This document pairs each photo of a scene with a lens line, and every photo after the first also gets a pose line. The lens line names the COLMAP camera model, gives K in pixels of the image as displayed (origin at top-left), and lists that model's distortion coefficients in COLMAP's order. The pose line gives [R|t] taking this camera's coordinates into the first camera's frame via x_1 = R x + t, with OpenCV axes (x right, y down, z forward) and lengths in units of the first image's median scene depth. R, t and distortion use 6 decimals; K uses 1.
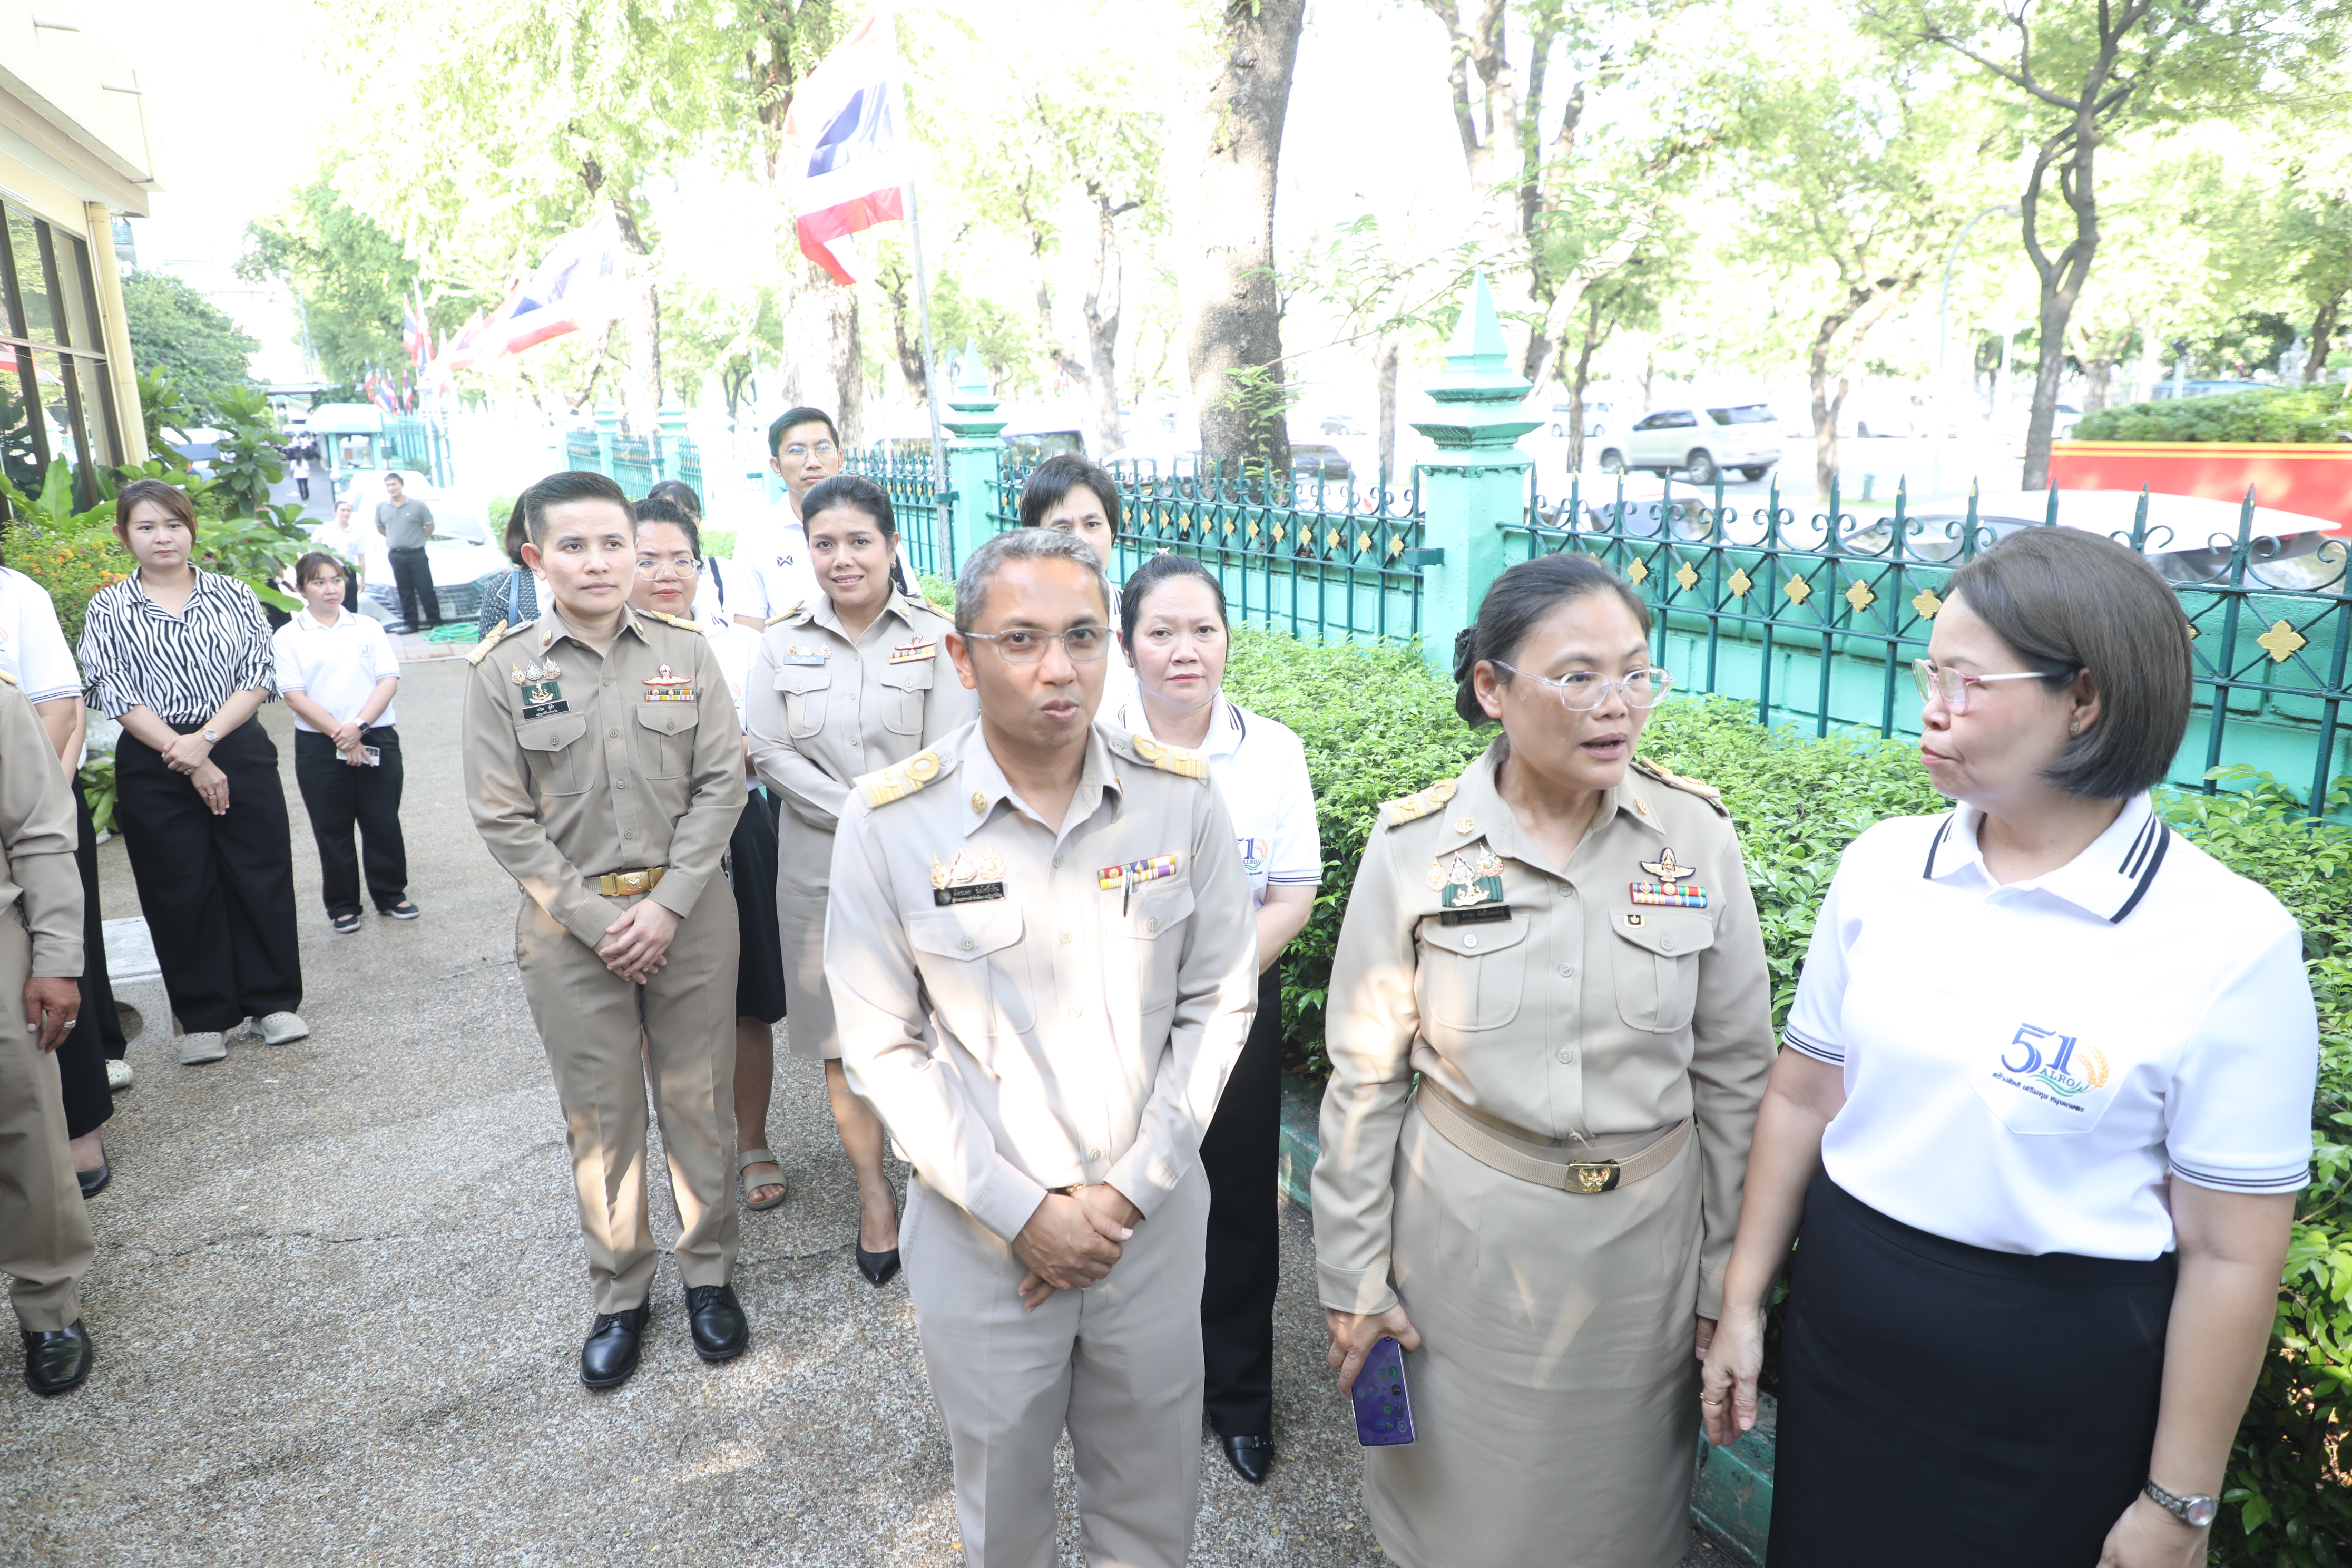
lens RADIAL K [[1604.8, 0, 1182.9], [0, 1604.8, 780.3], [0, 0, 1]] dist [0.007200, -0.000145]
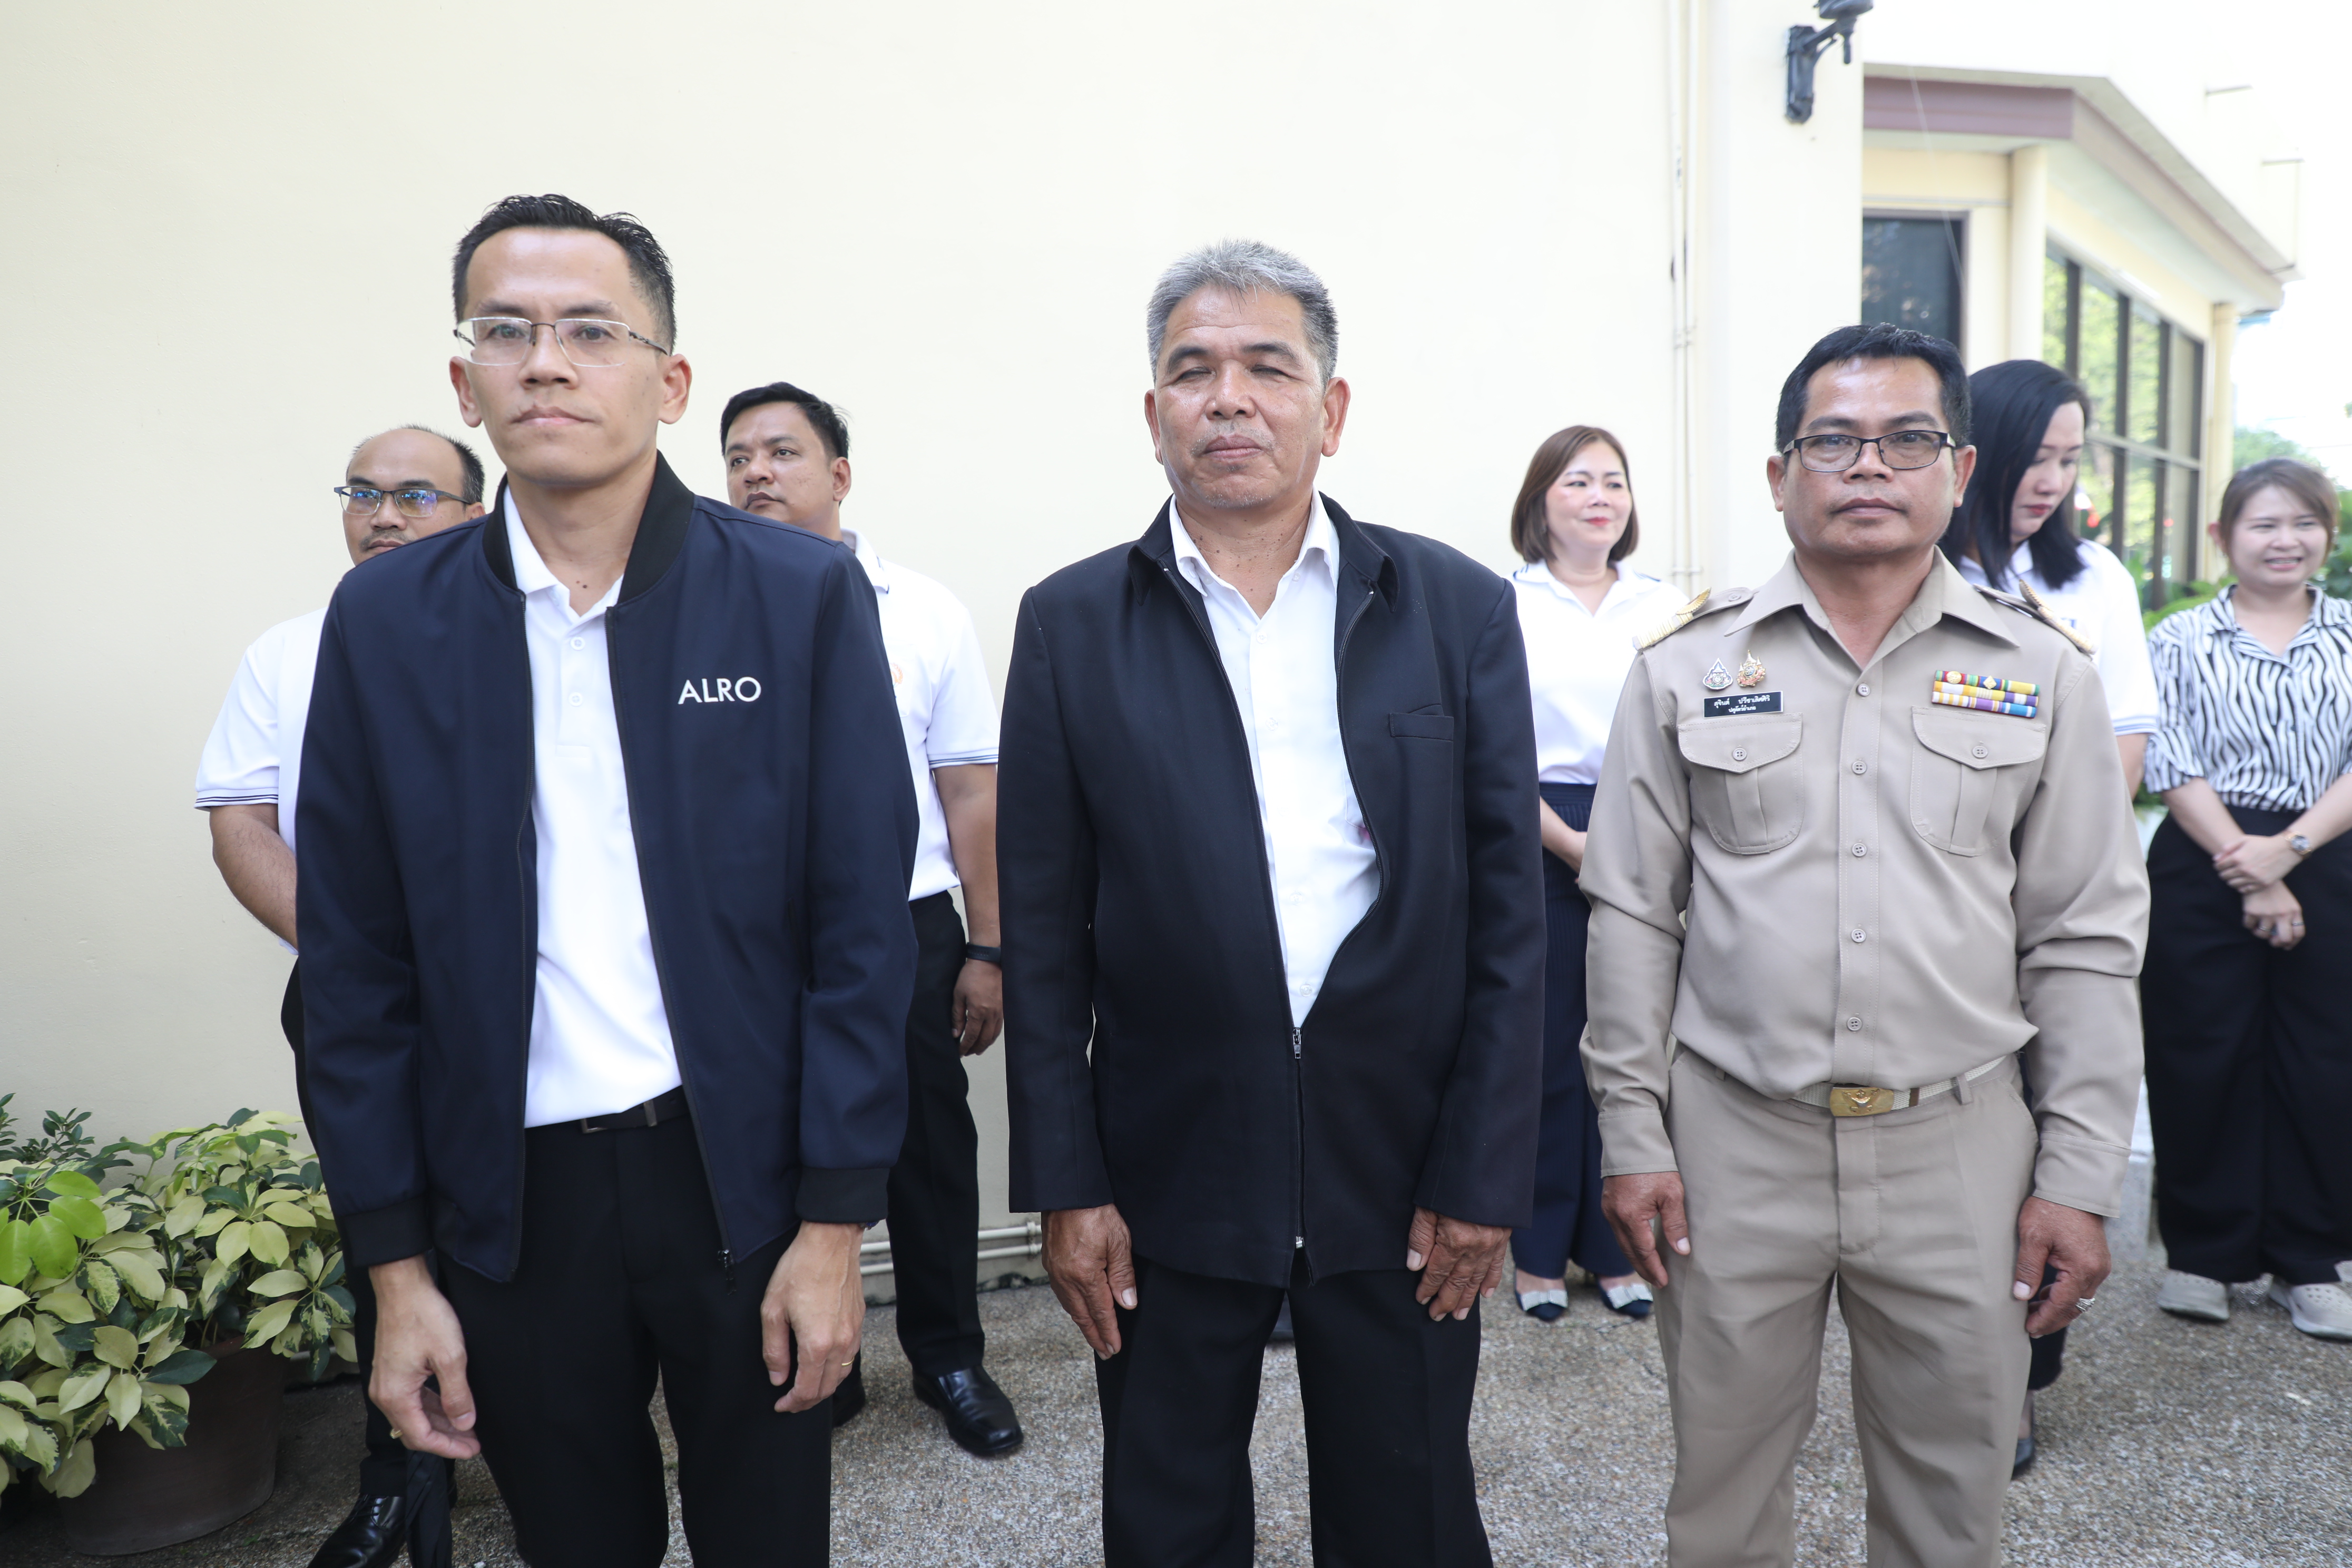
lens RADIAL K [[1604.8, 0, 1122.2], [0, 1604.8, 764.6], [0, 0, 1]] dist [0.007200, -0.000145]
pose [[0.409523, 0.089831, -0.907866, -0.205135], [-0.187463, 0.982191, 0.012624, 0.018127], [0.892832, 0.165021, 0.419070, 0.271841]]
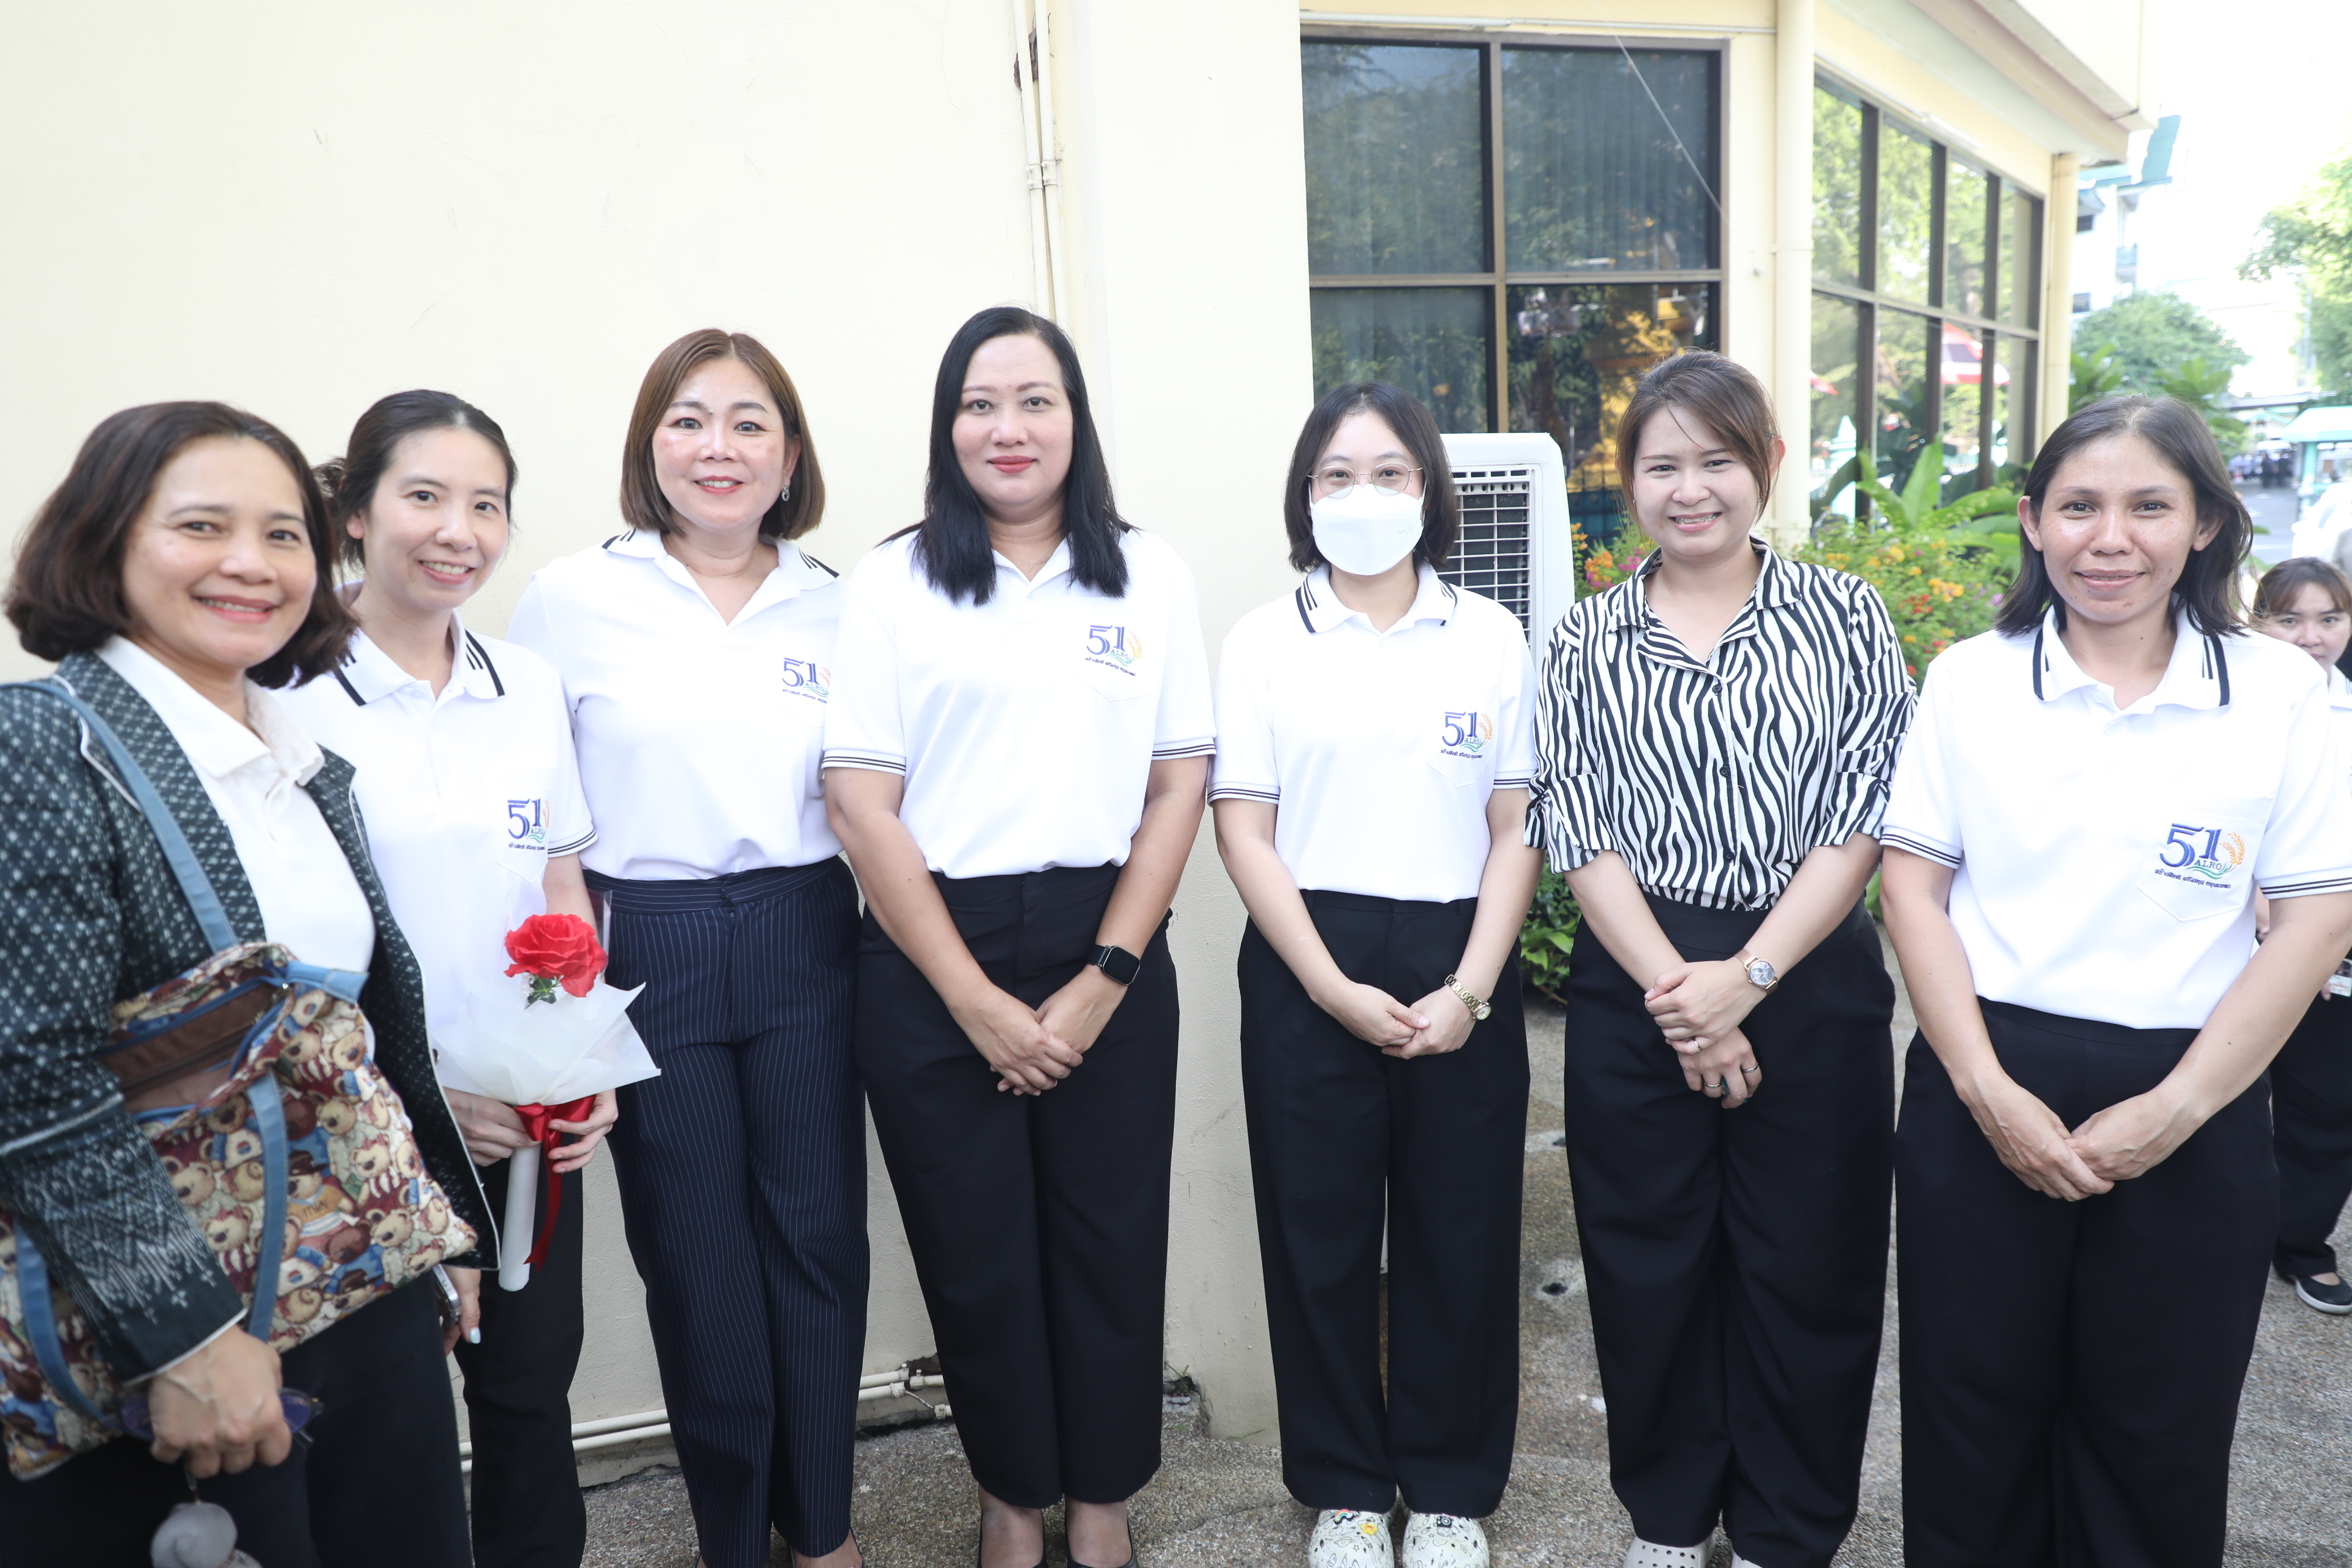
lens RADIAL K [[1604.8, 0, 1158.6], [0, 1604.8, 812.8], [0, 0, 1]] dist [0.007200, -0.000145]
pose [[0.463877, 0.156339, -0.871996, -0.273475], [-0.152224, 0.983732, 0.095394, -0.063627], [0.872723, 0.088487, 0.480129, 0.554572]]
